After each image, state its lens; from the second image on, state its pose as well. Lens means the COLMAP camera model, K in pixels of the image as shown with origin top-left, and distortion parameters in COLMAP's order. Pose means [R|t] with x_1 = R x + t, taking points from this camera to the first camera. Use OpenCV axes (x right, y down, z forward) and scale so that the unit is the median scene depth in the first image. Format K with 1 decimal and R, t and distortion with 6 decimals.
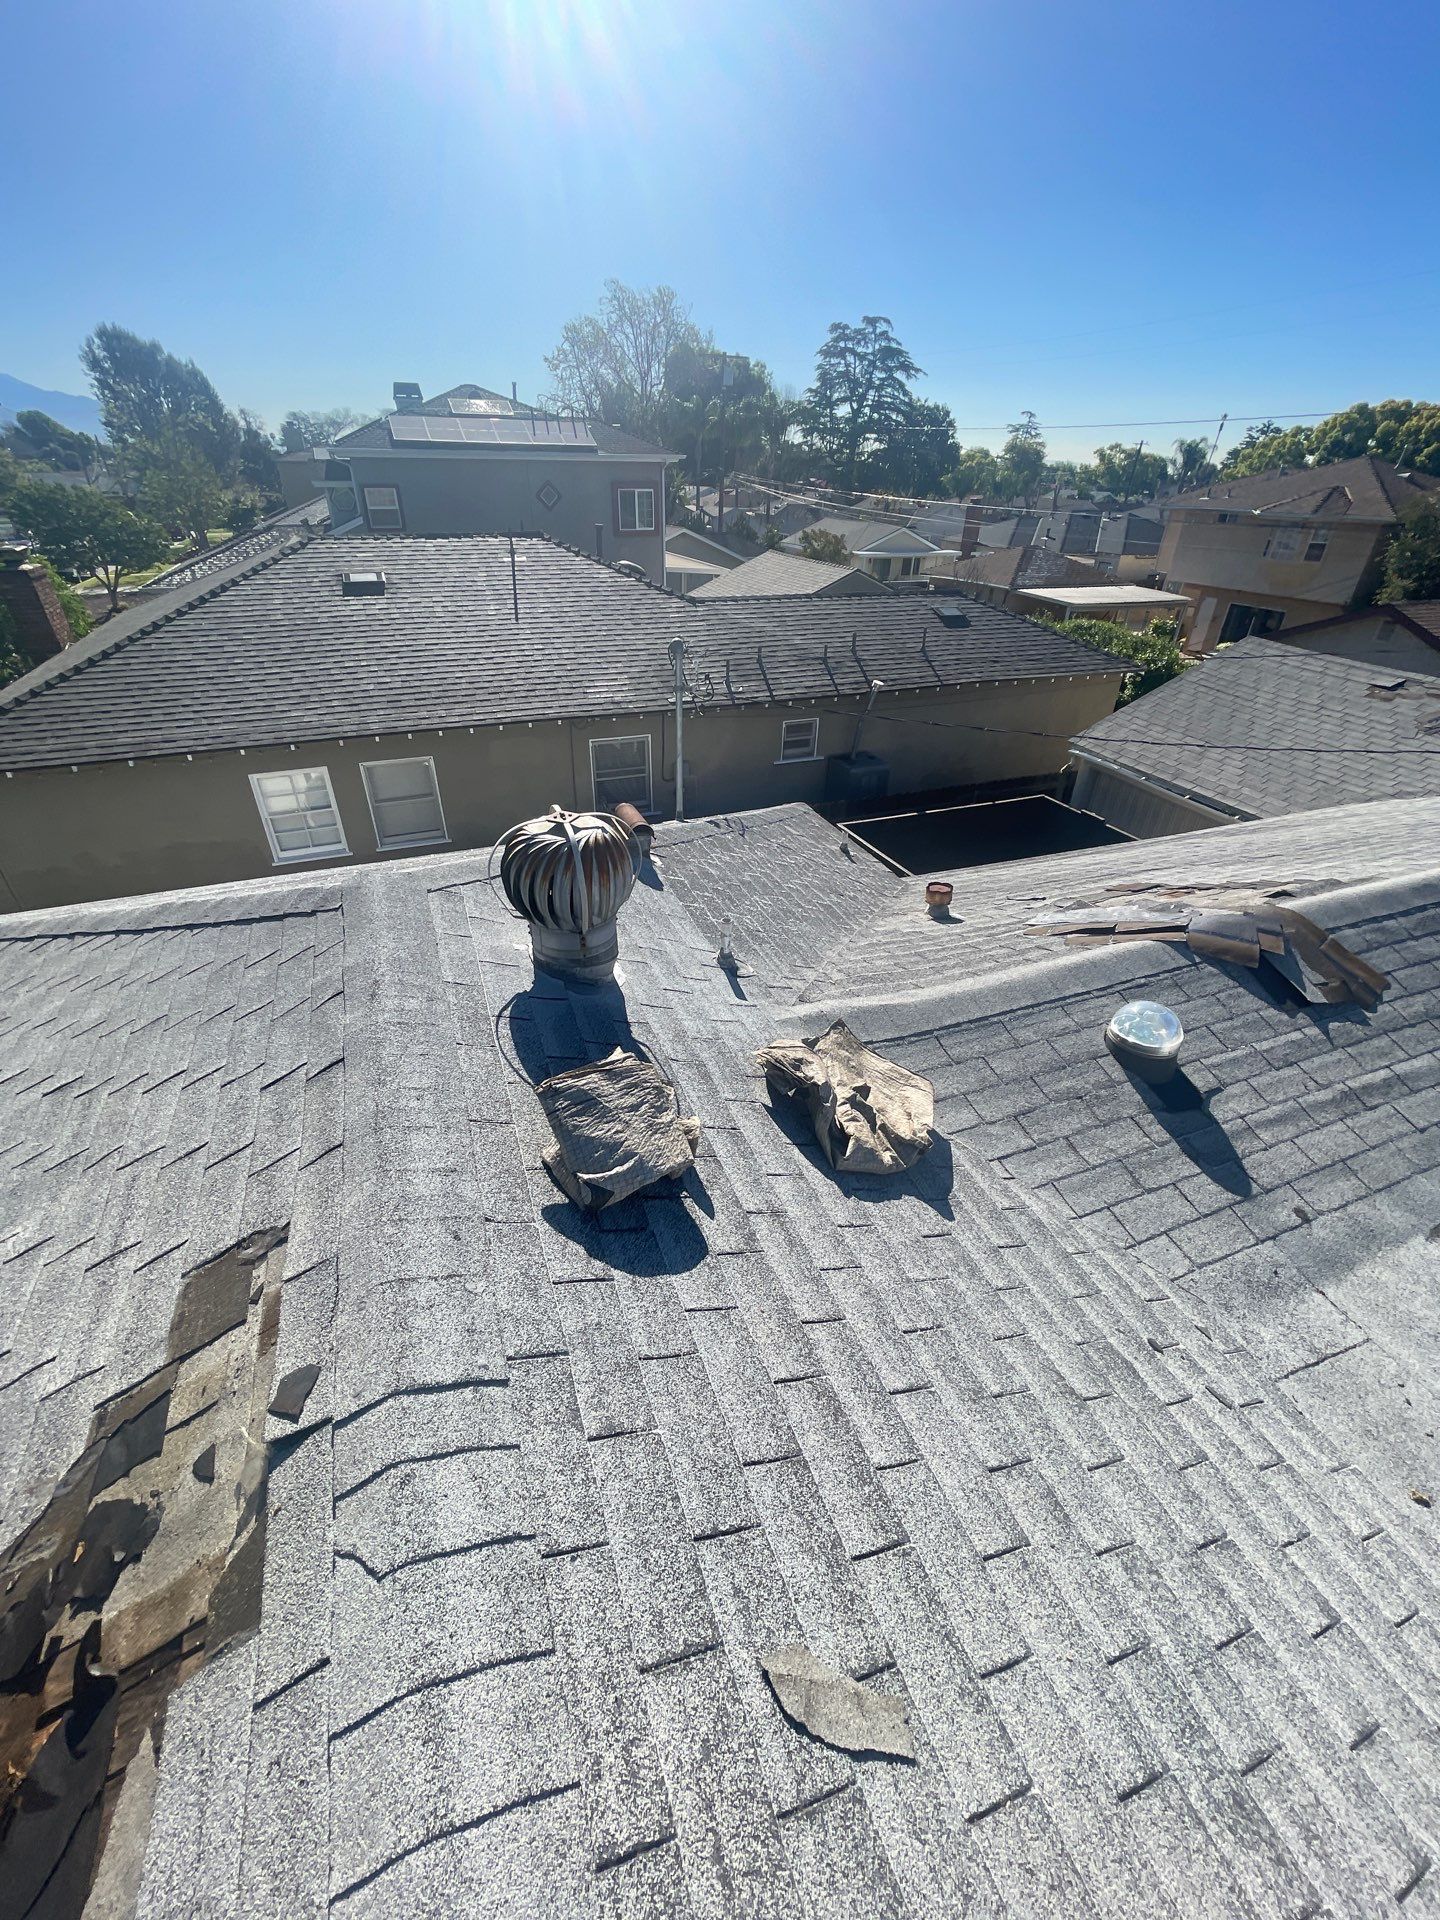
lens RADIAL K [[770.4, 0, 713.0], [0, 770.4, 960.5], [0, 0, 1]] dist [-0.012057, 0.003250]
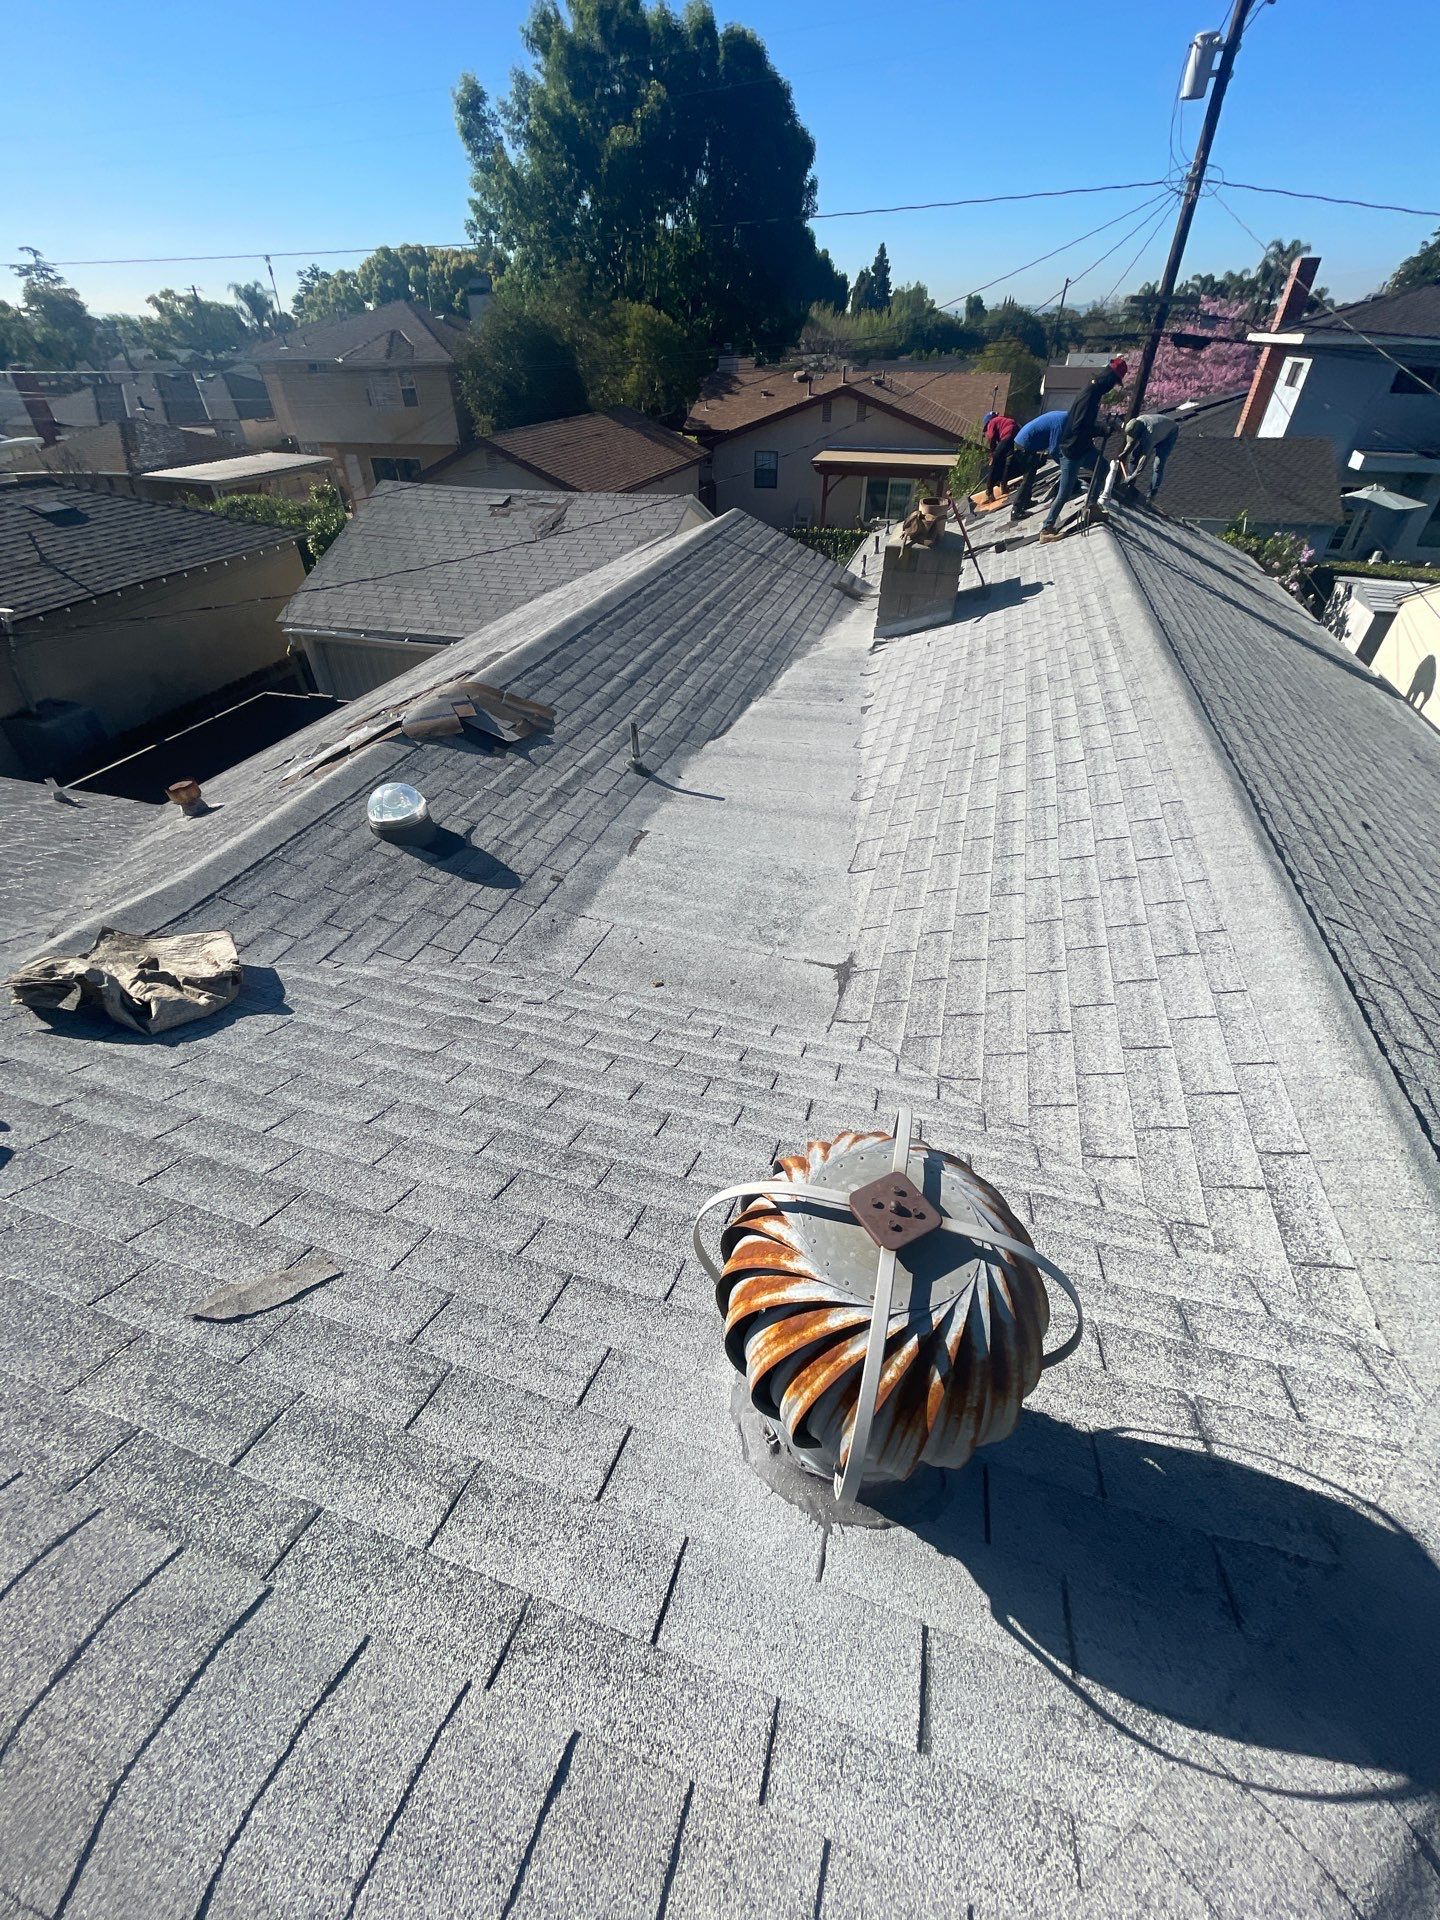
lens RADIAL K [[770.4, 0, 707.8], [0, 770.4, 959.3], [0, 0, 1]] dist [-0.012057, 0.003250]
pose [[0.619389, -0.512447, 0.594773, 0.037342], [0.433699, 0.854842, 0.284870, 0.123546], [-0.654418, 0.081507, 0.751727, -0.124527]]
